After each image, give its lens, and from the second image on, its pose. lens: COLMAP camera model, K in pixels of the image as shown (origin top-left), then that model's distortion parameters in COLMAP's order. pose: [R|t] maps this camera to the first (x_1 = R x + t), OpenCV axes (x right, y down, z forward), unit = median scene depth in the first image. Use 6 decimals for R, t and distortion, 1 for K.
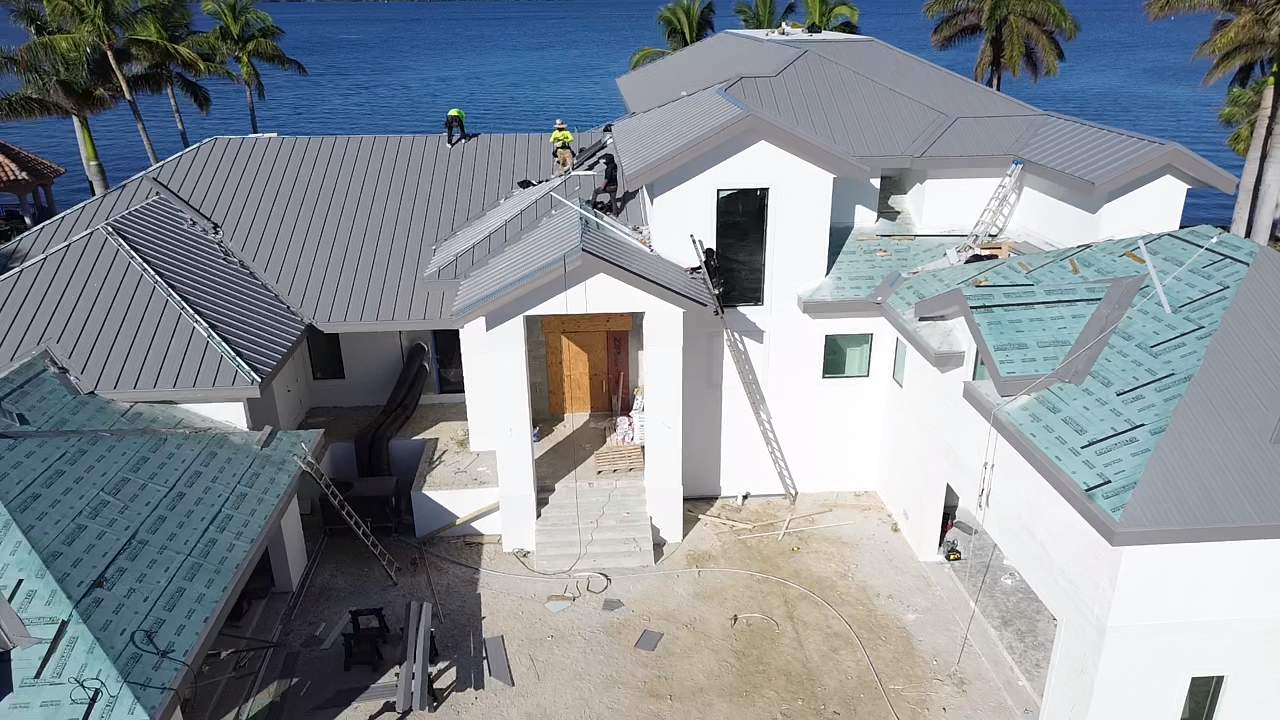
lens RADIAL K [[912.9, 0, 642.5], [0, 912.9, 355.4], [0, 0, 1]] dist [0.025811, -0.021671]
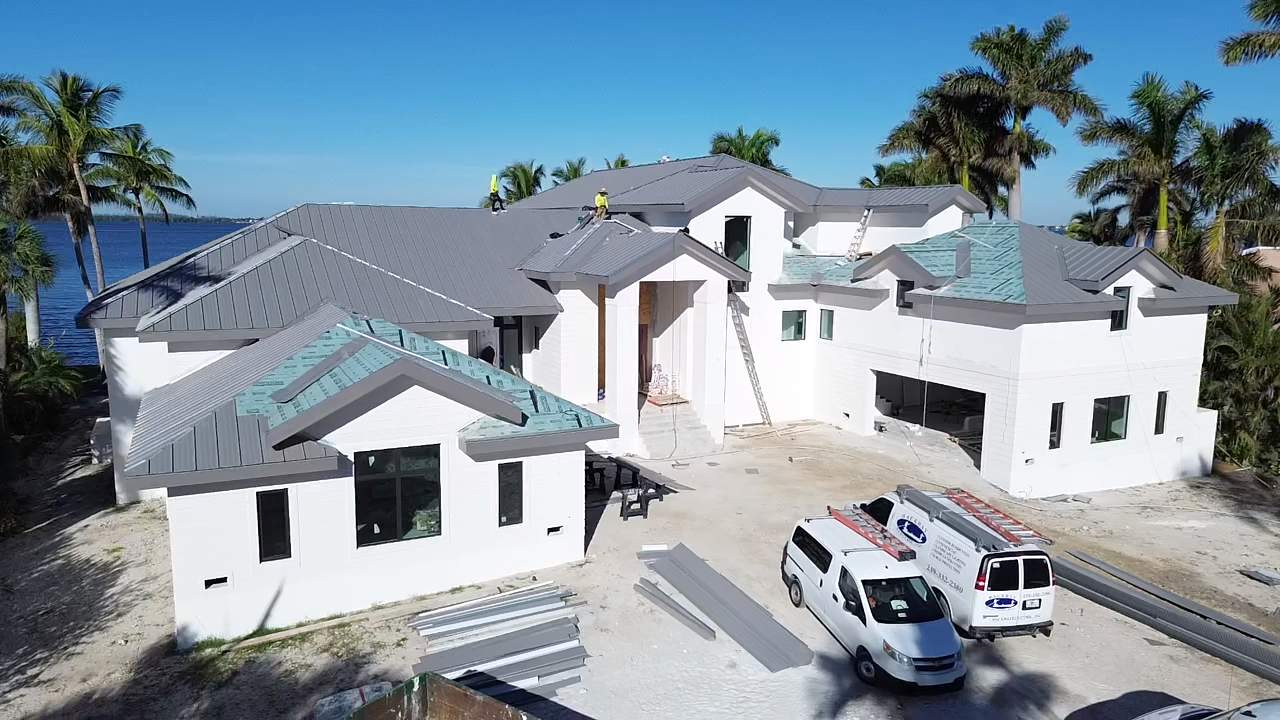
lens RADIAL K [[912.9, 0, 636.2], [0, 912.9, 358.6], [0, 0, 1]] dist [0.025811, -0.021671]
pose [[0.925850, -0.037595, 0.376016, -0.715622], [0.123289, 0.970643, -0.206522, 0.399264], [-0.357213, 0.237567, 0.903305, -0.368948]]
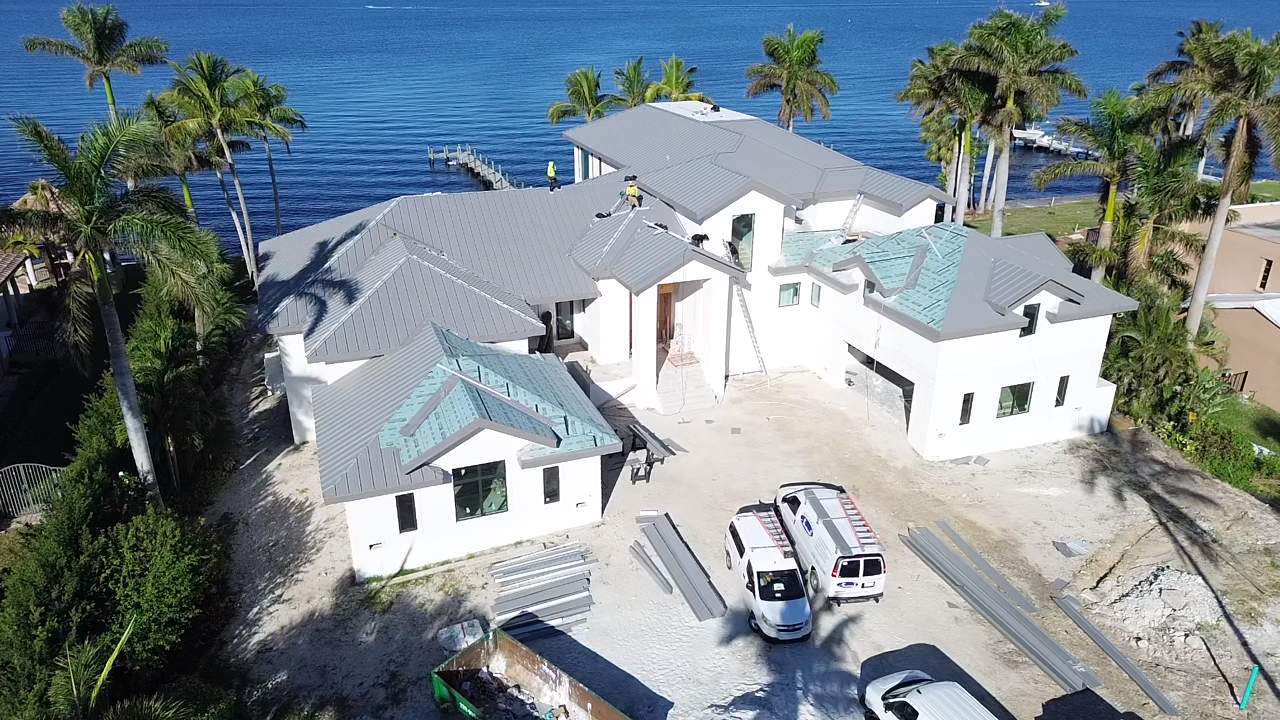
lens RADIAL K [[912.9, 0, 633.1], [0, 912.9, 369.0], [0, 0, 1]] dist [0.025811, -0.021671]
pose [[0.959021, -0.104133, 0.263507, -0.727409], [0.097629, 0.994509, 0.037694, 0.060834], [-0.265985, -0.010423, 0.963921, -0.935381]]
